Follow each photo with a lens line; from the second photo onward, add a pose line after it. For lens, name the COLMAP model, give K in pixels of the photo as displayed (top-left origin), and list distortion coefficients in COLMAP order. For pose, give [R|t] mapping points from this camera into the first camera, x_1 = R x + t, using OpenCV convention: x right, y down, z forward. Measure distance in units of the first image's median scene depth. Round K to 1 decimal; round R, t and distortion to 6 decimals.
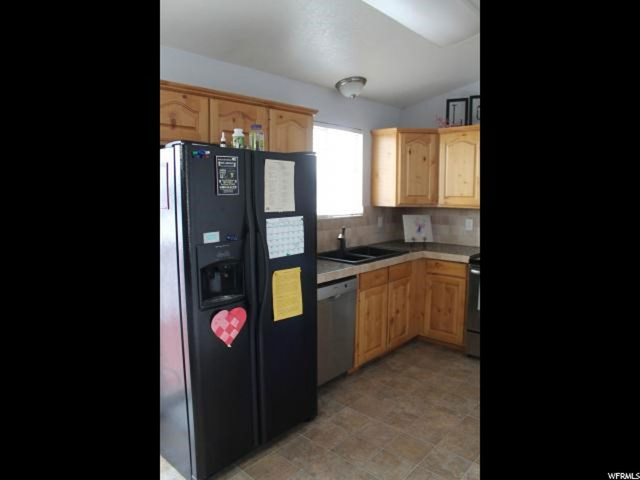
lens RADIAL K [[403.9, 0, 320.0], [0, 403.9, 240.0], [0, 0, 1]] dist [-0.115629, 0.002785]
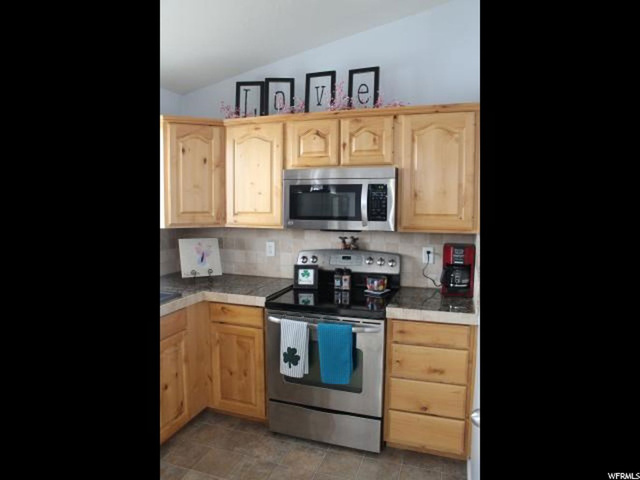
lens RADIAL K [[403.9, 0, 320.0], [0, 403.9, 240.0], [0, 0, 1]] dist [-0.115629, 0.002785]
pose [[0.913818, -0.030435, 0.404982, 0.160535], [0.041929, 0.998930, -0.019538, -0.039252], [-0.403954, 0.034835, 0.914116, 0.273258]]
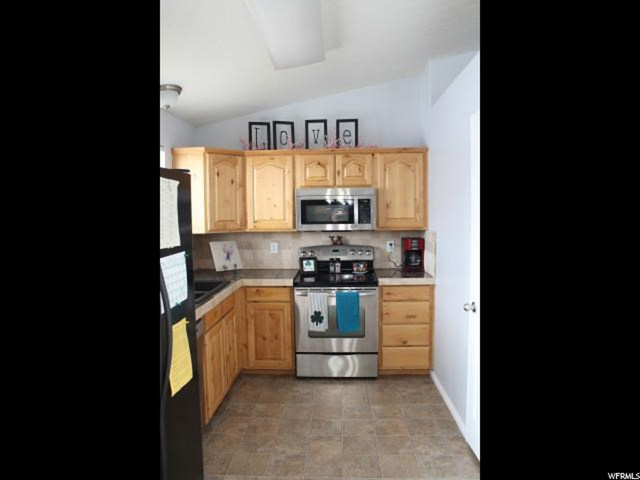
lens RADIAL K [[403.9, 0, 320.0], [0, 403.9, 240.0], [0, 0, 1]] dist [-0.115629, 0.002785]
pose [[0.765412, -0.050647, 0.641544, -0.199938], [0.088017, 0.995769, -0.026399, -0.022529], [-0.637493, 0.076673, 0.766632, 0.151440]]
